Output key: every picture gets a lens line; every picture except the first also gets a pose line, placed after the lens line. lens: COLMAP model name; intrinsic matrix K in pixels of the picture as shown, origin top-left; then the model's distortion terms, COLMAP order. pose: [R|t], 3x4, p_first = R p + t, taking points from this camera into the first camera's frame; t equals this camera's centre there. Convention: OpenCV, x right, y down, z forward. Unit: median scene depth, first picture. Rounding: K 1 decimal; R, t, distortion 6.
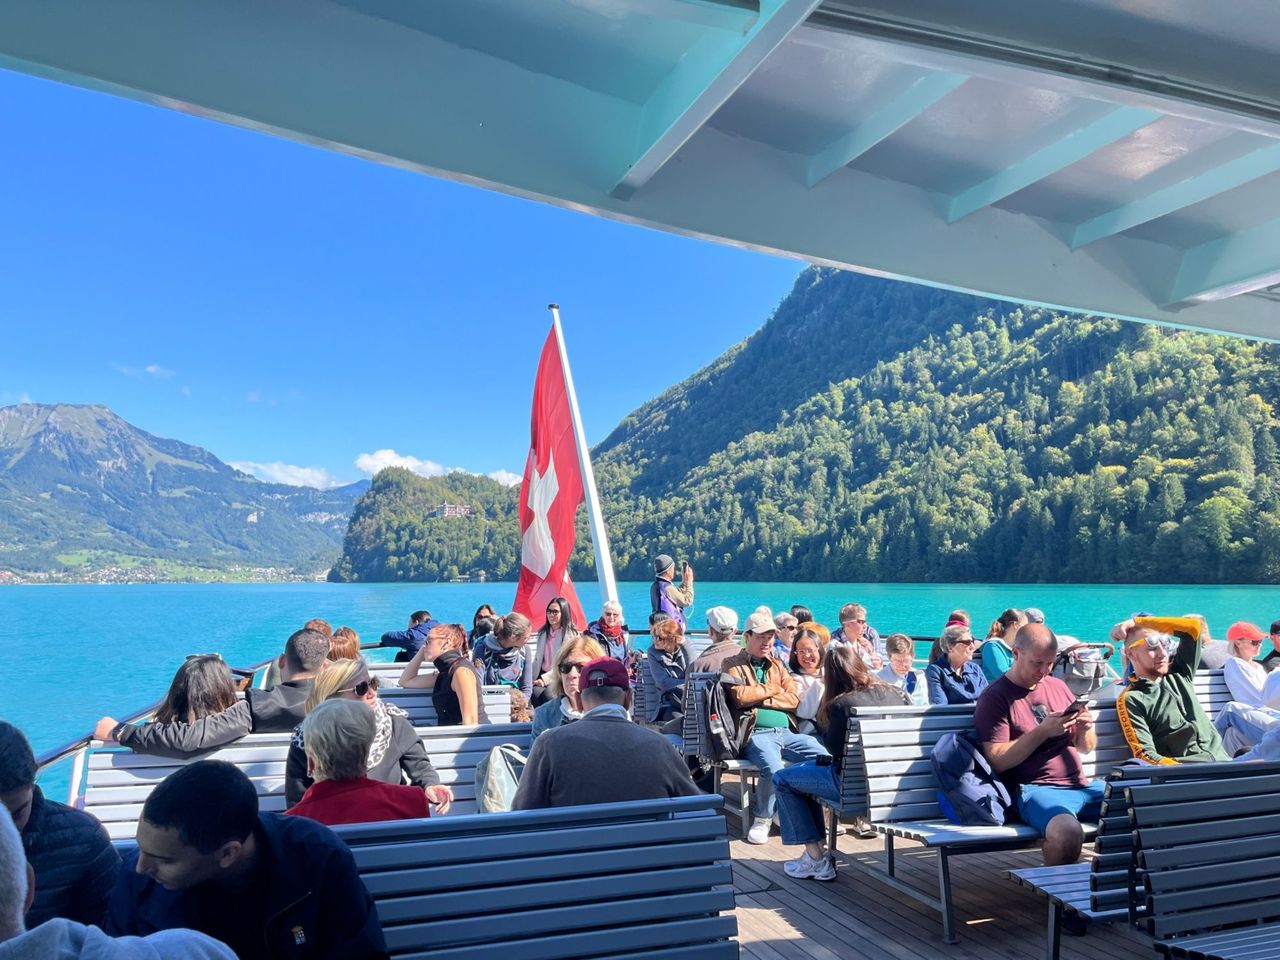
lens RADIAL K [[987.6, 0, 640.0], [0, 987.6, 480.0], [0, 0, 1]] dist [0.006077, 0.002218]
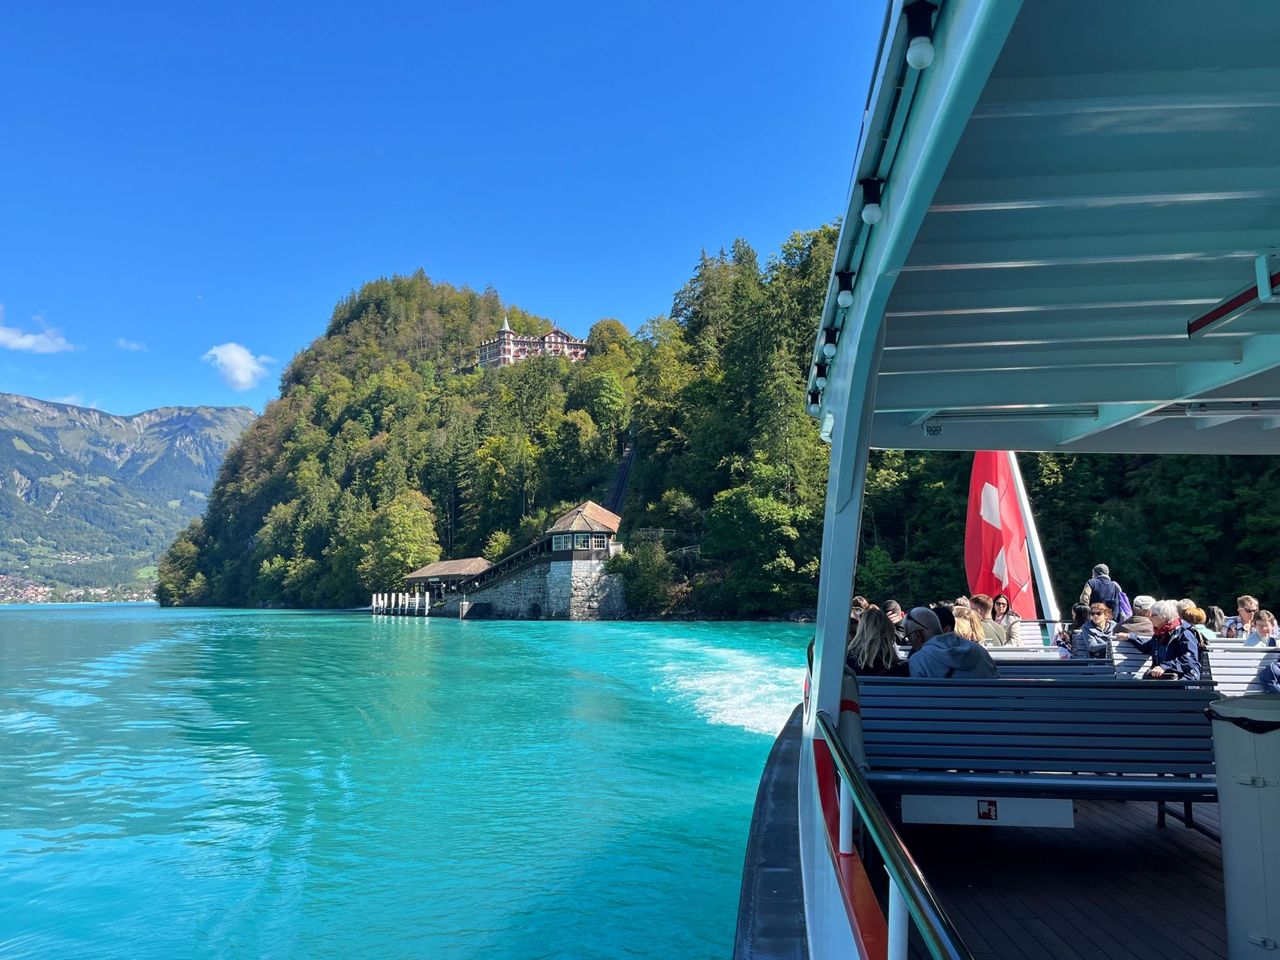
lens RADIAL K [[987.6, 0, 640.0], [0, 987.6, 480.0], [0, 0, 1]] dist [0.006077, 0.002218]
pose [[0.984611, -0.030704, -0.172043, -0.029021], [0.028876, 0.999497, -0.013120, 0.019170], [0.172360, 0.007950, 0.985002, 0.190110]]
